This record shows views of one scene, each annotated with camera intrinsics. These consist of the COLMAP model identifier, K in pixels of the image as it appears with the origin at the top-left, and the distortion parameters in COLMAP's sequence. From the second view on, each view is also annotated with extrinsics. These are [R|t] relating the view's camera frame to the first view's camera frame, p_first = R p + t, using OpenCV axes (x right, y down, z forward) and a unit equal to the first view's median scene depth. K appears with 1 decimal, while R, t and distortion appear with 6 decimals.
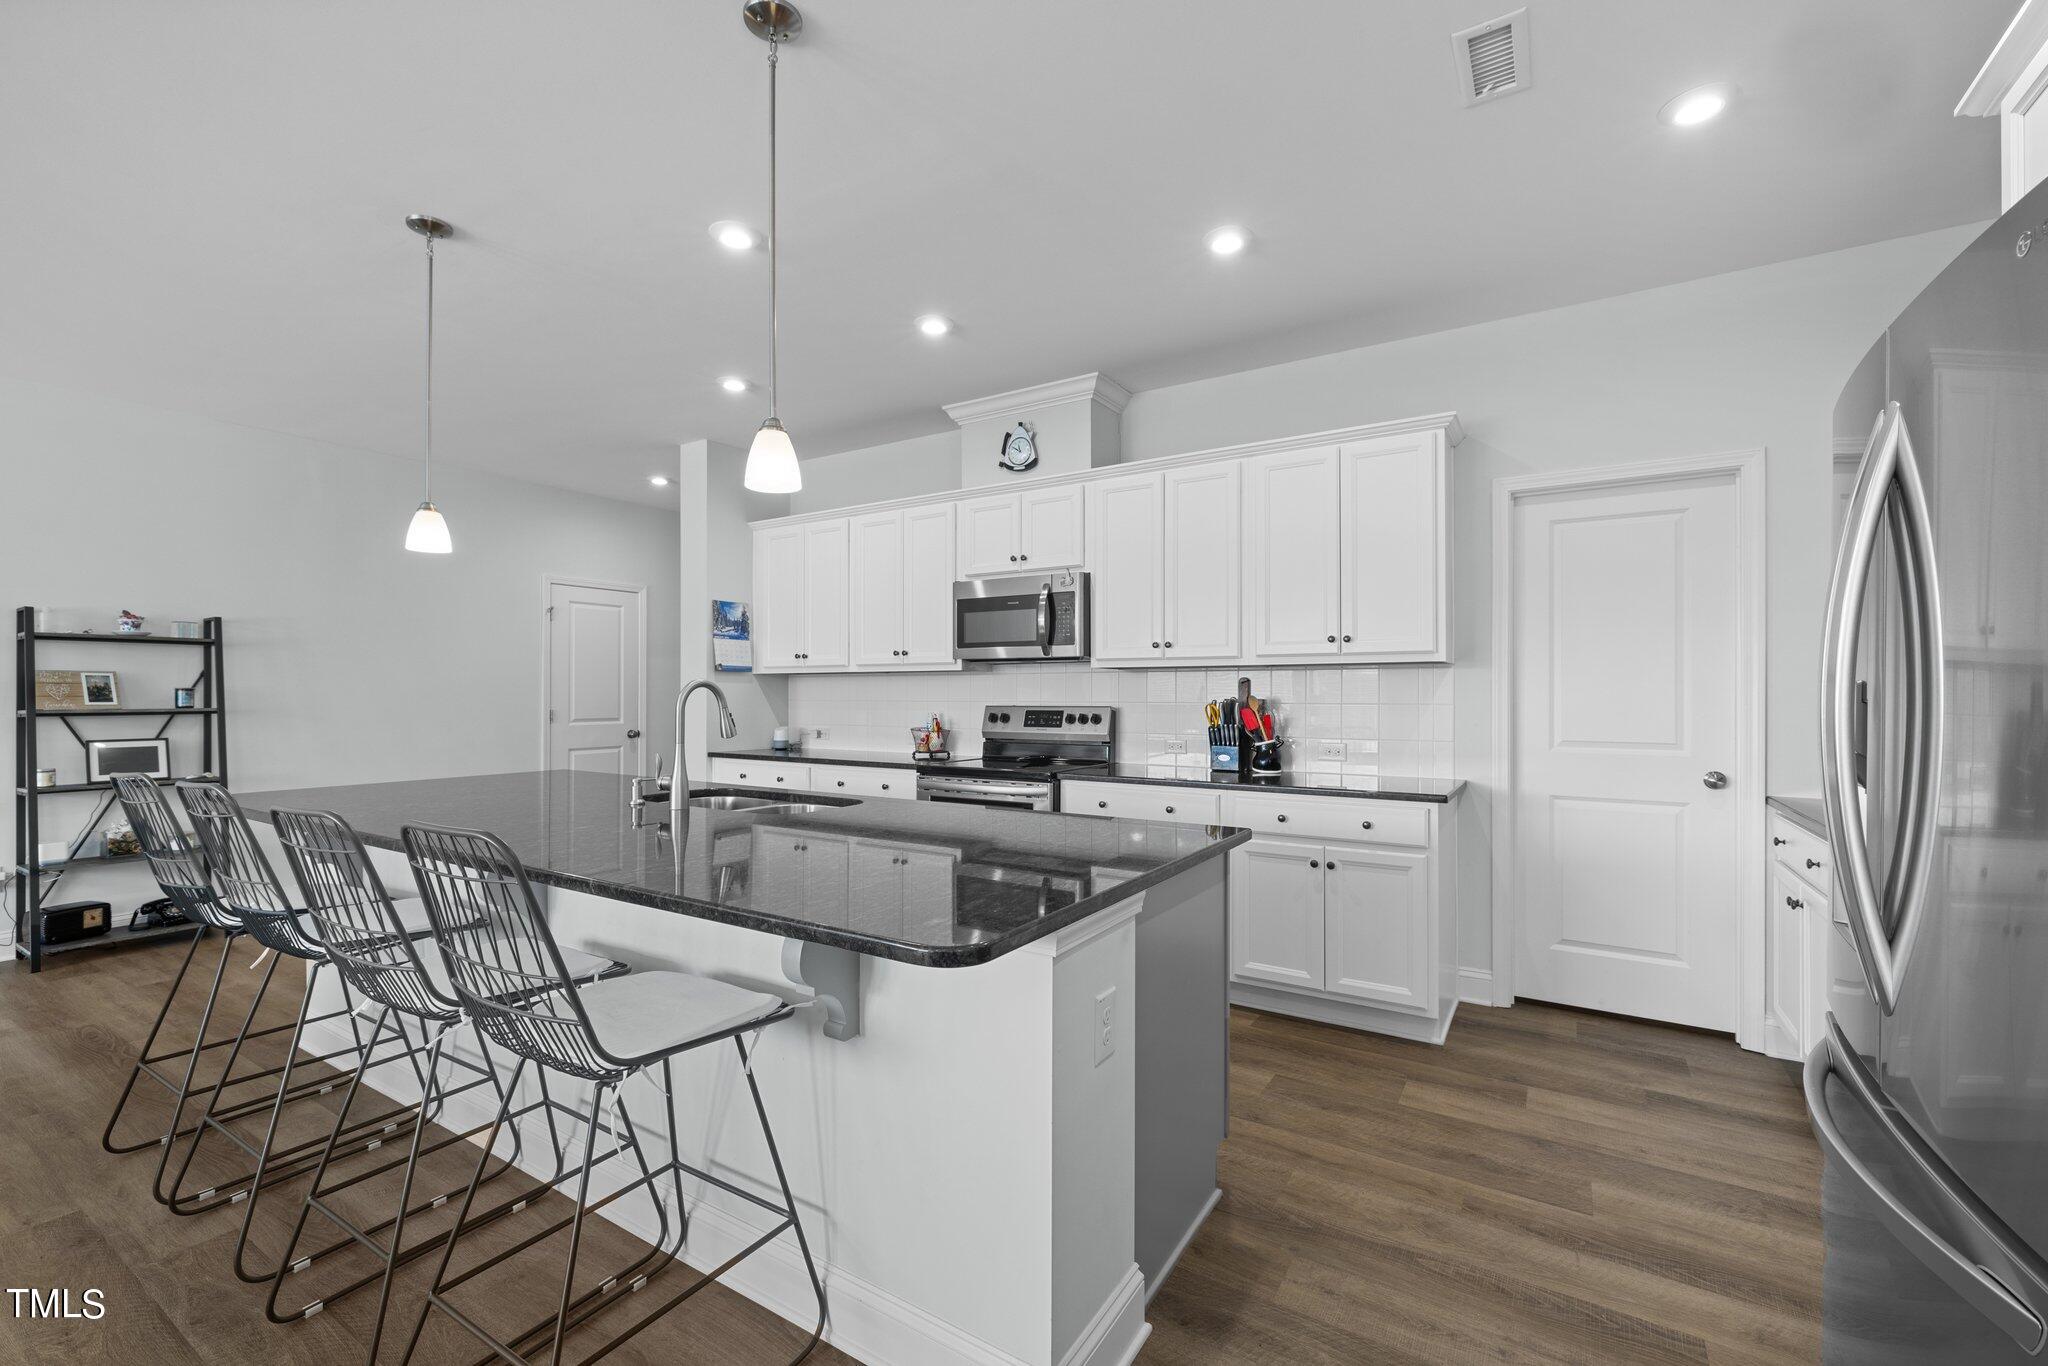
lens RADIAL K [[863.3, 0, 1016.8], [0, 863.3, 688.5], [0, 0, 1]] dist [-0.000352, -0.000127]
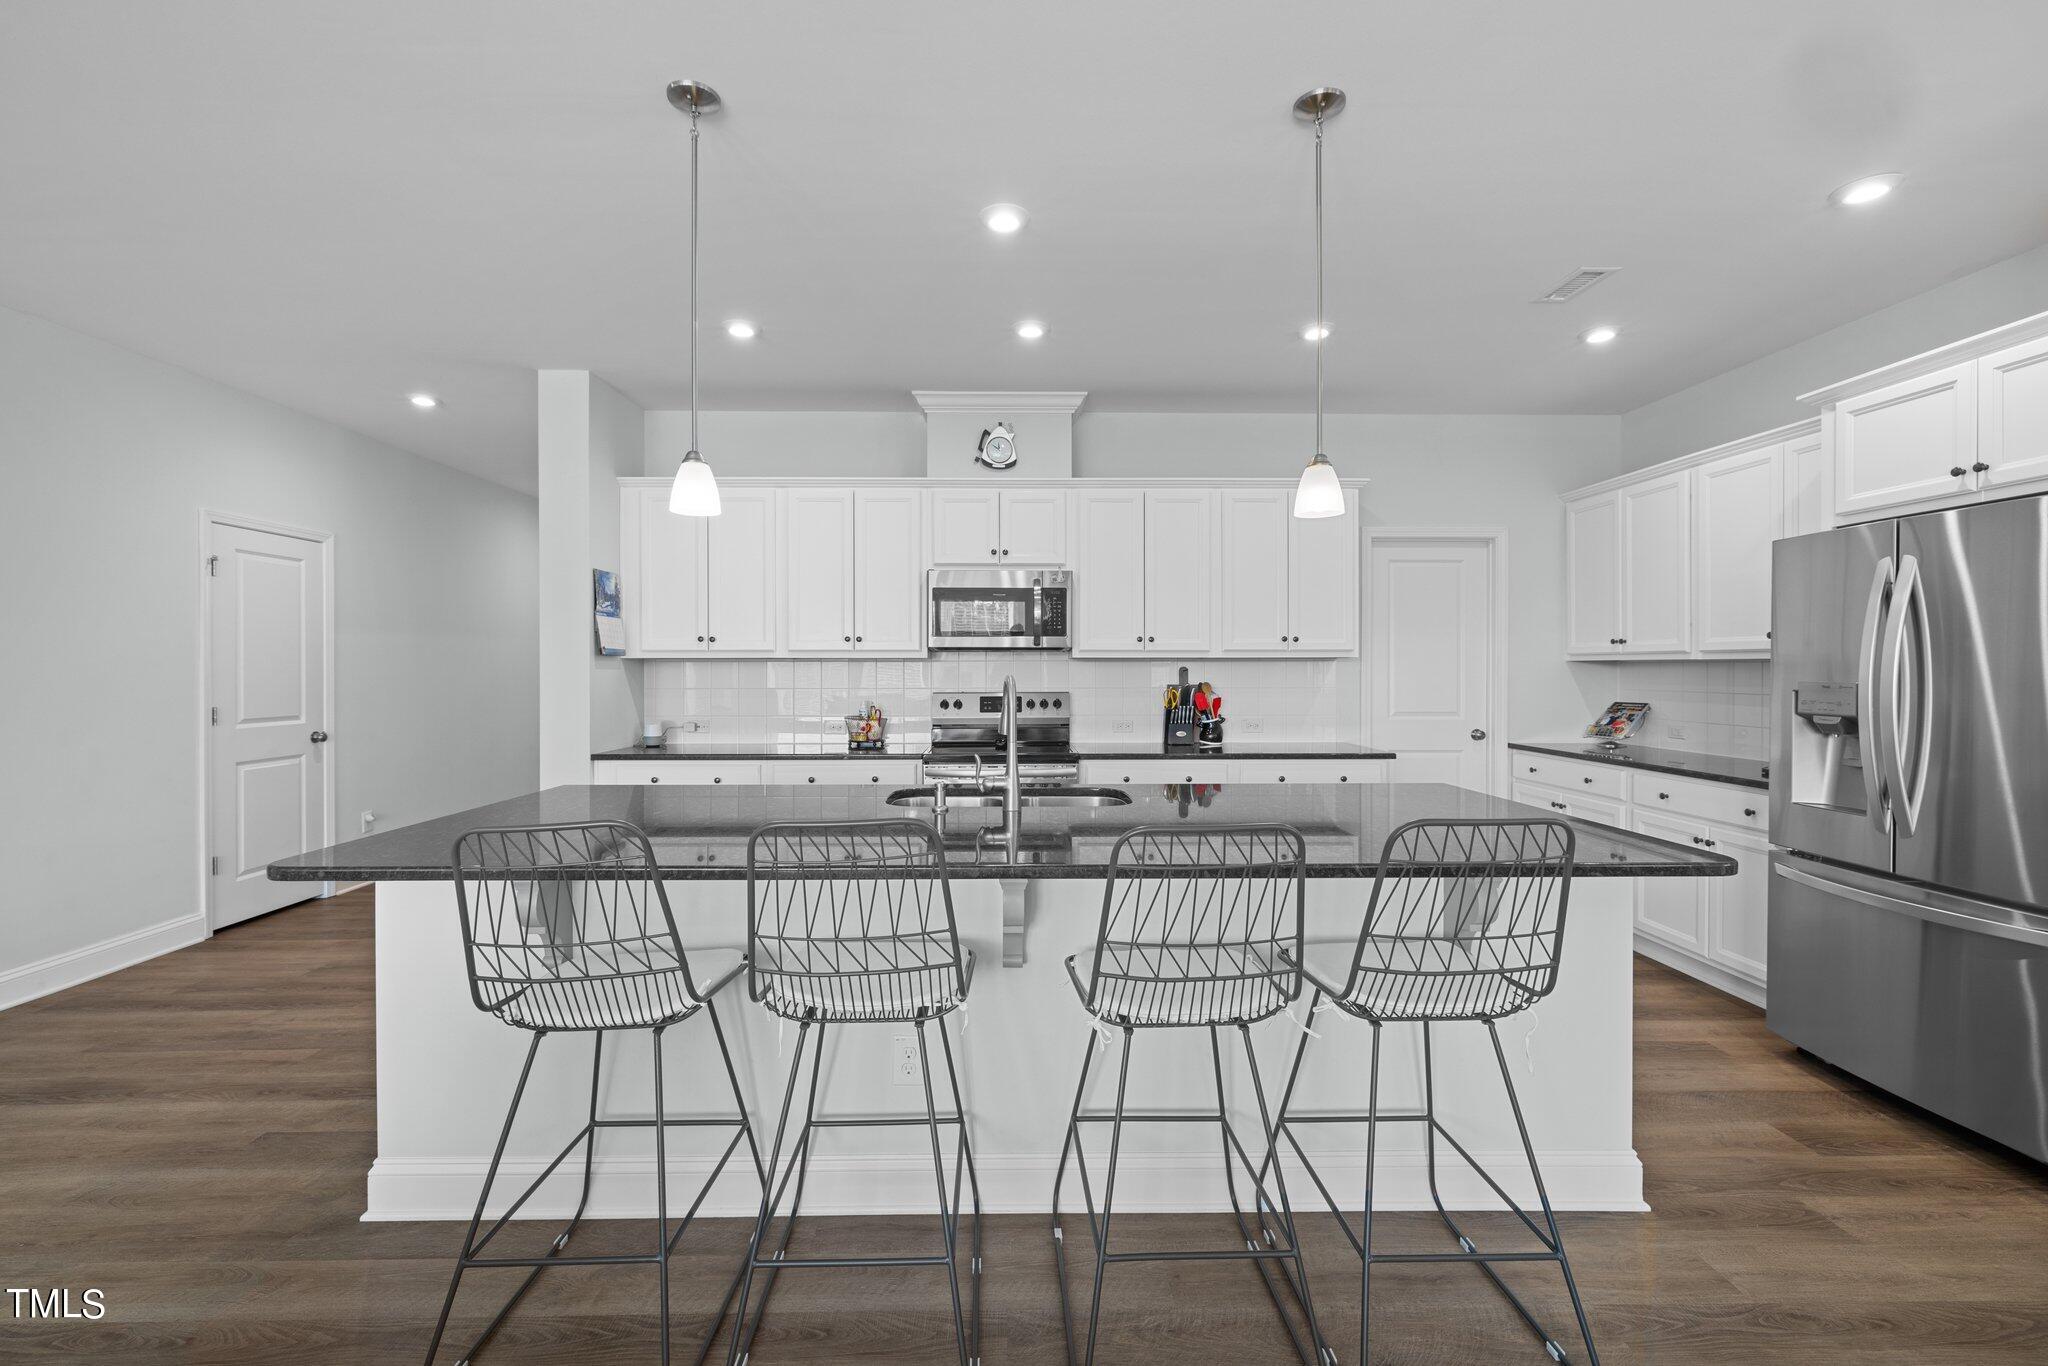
lens RADIAL K [[862.3, 0, 1016.6], [0, 862.3, 673.1], [0, 0, 1]] dist [-0.000133, -0.000062]
pose [[0.832960, -0.002943, 0.553326, -0.553091], [-0.001700, 0.999968, 0.007879, -0.011999], [-0.553331, -0.007504, 0.832928, 0.111750]]
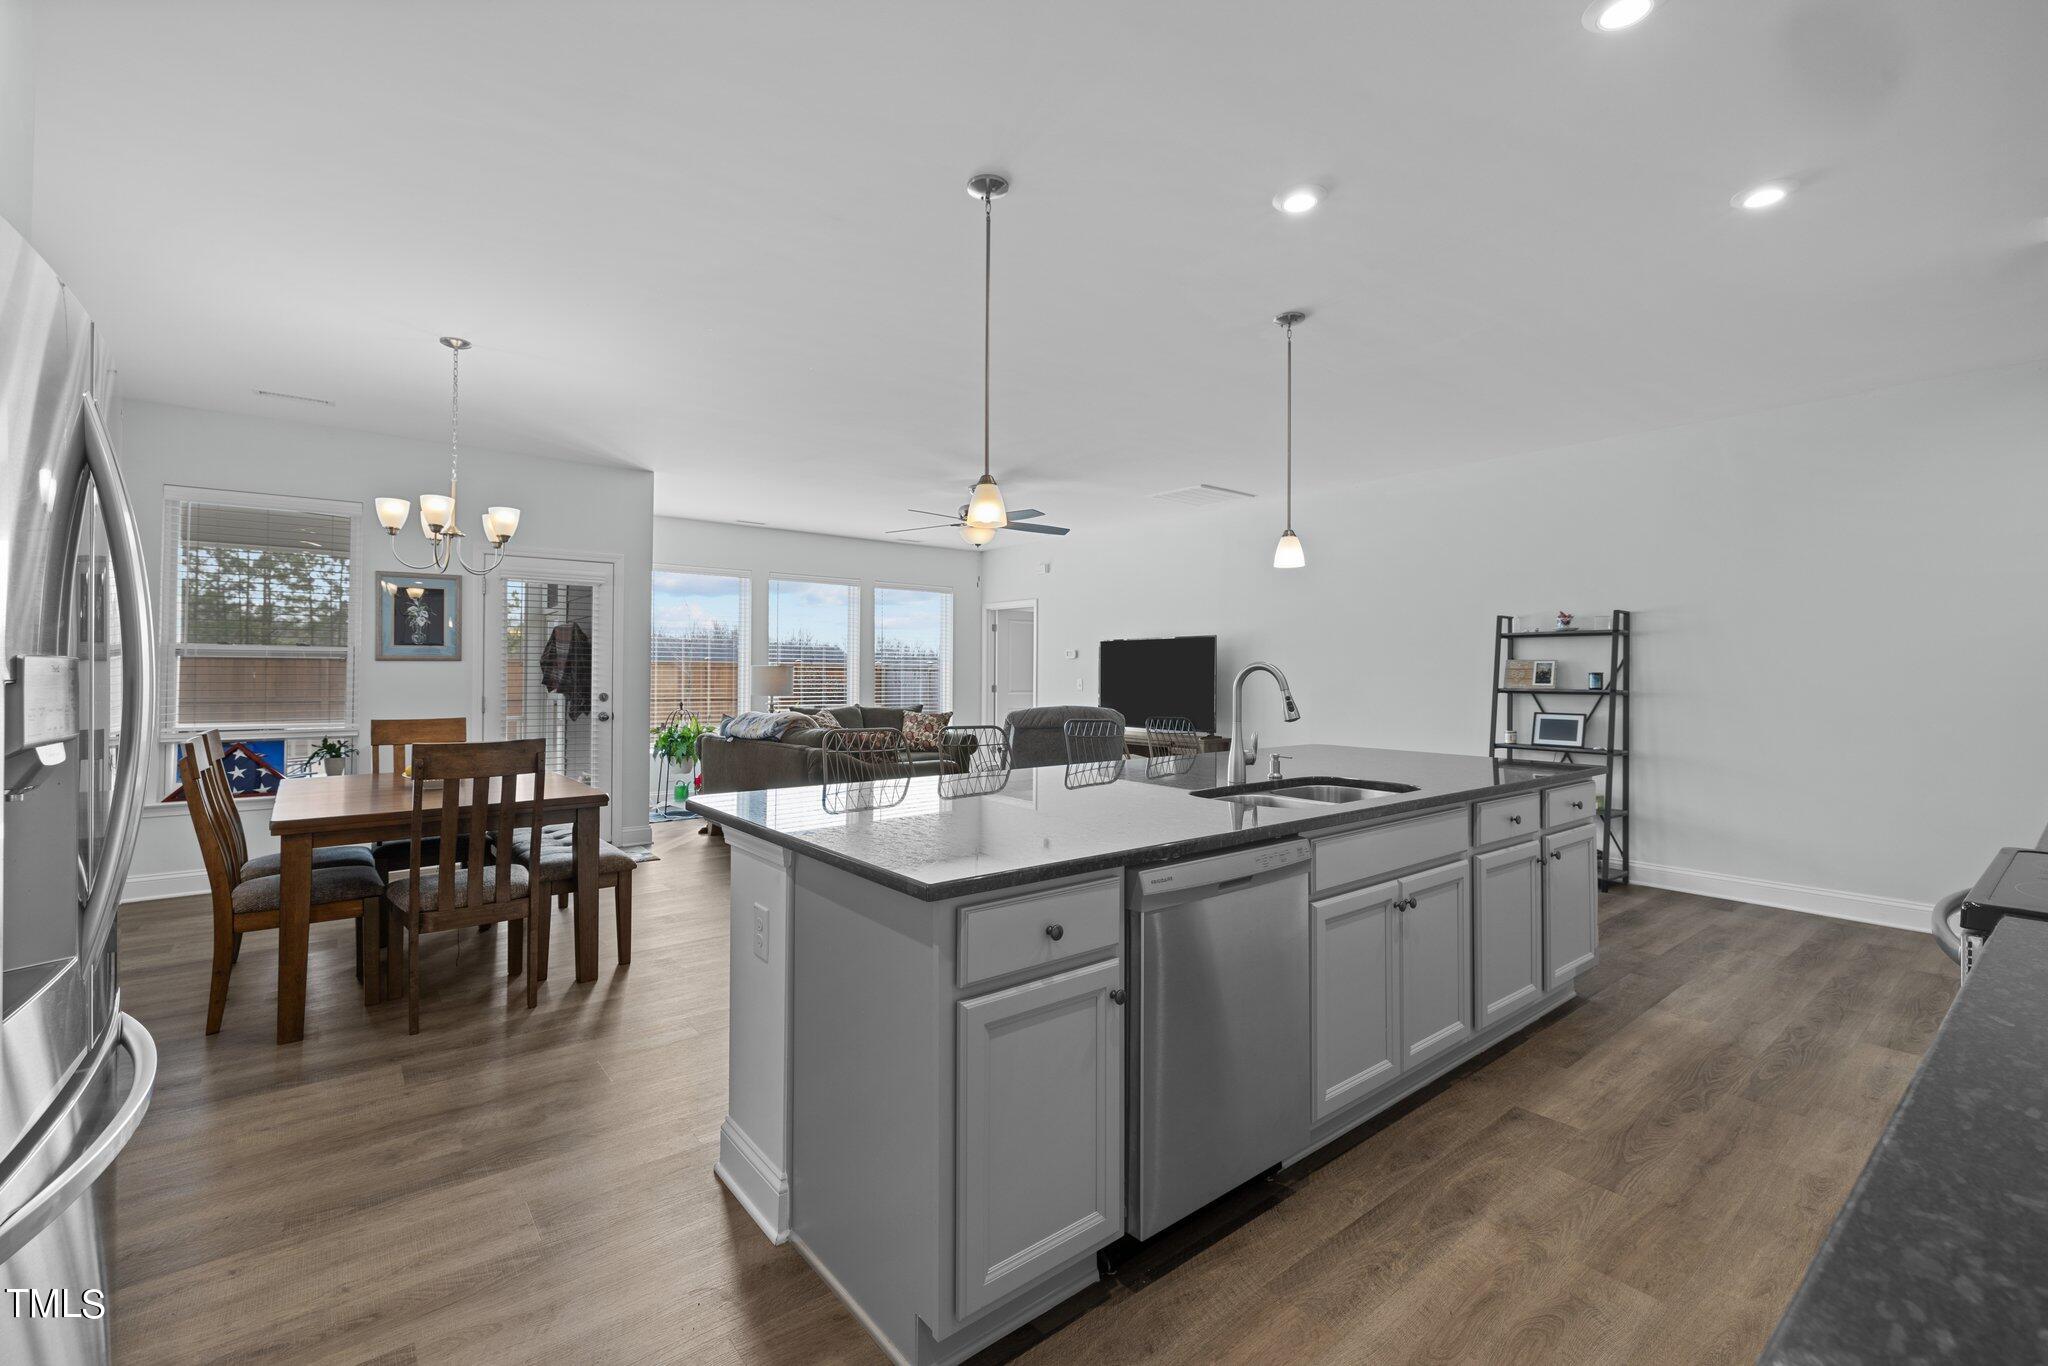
lens RADIAL K [[862.3, 0, 1016.6], [0, 862.3, 673.1], [0, 0, 1]] dist [-0.000133, -0.000062]
pose [[-0.321736, -0.000932, -0.946829, 0.435699], [-0.001446, 0.999999, -0.000493, 0.001891], [0.946828, 0.001210, -0.321737, 0.648164]]
